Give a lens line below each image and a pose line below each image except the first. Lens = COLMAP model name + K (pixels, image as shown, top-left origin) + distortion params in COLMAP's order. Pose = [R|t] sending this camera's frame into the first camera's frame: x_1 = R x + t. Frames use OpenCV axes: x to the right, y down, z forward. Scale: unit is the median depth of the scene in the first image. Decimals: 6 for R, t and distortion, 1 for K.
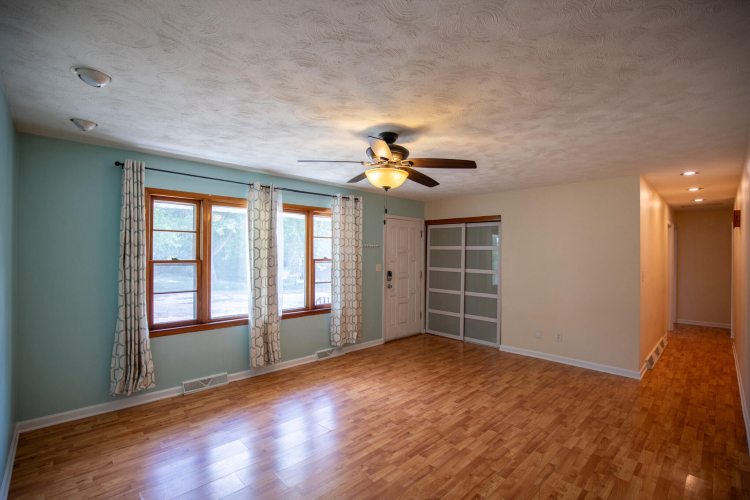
lens RADIAL K [[343.1, 0, 378.3], [0, 343.1, 250.9], [0, 0, 1]] dist [-0.027054, 0.000379]
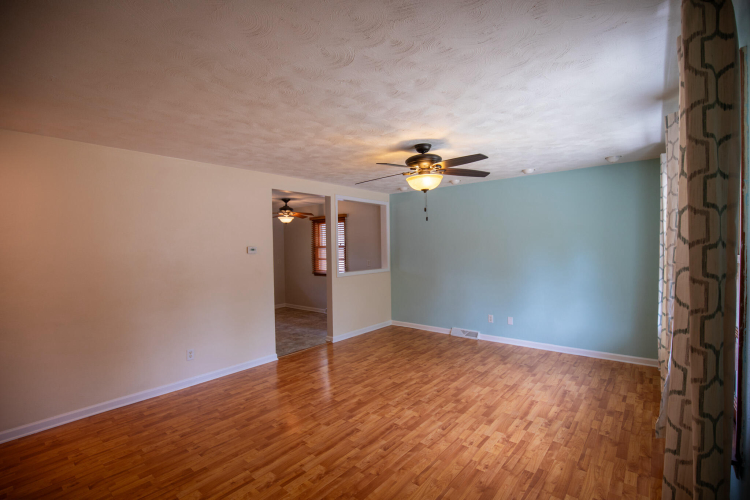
lens RADIAL K [[343.1, 0, 374.8], [0, 343.1, 251.6], [0, 0, 1]] dist [-0.027054, 0.000379]
pose [[-0.995005, 0.013923, -0.098846, 0.255095], [0.013559, 0.999899, 0.004357, 0.017737], [0.098896, 0.002995, -0.995093, 1.752063]]
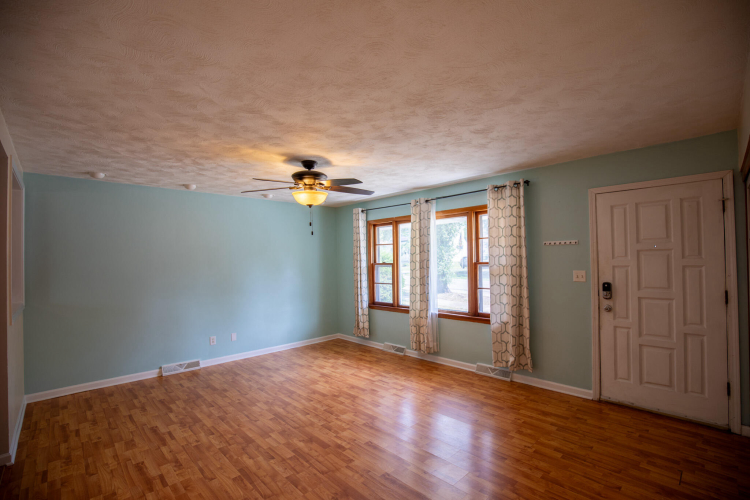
lens RADIAL K [[343.1, 0, 382.8], [0, 343.1, 250.7], [0, 0, 1]] dist [-0.027054, 0.000379]
pose [[-0.000331, -0.030724, -0.999528, 1.008300], [0.027411, 0.999152, -0.030722, 0.019319], [0.999624, -0.027408, 0.000511, 1.015479]]
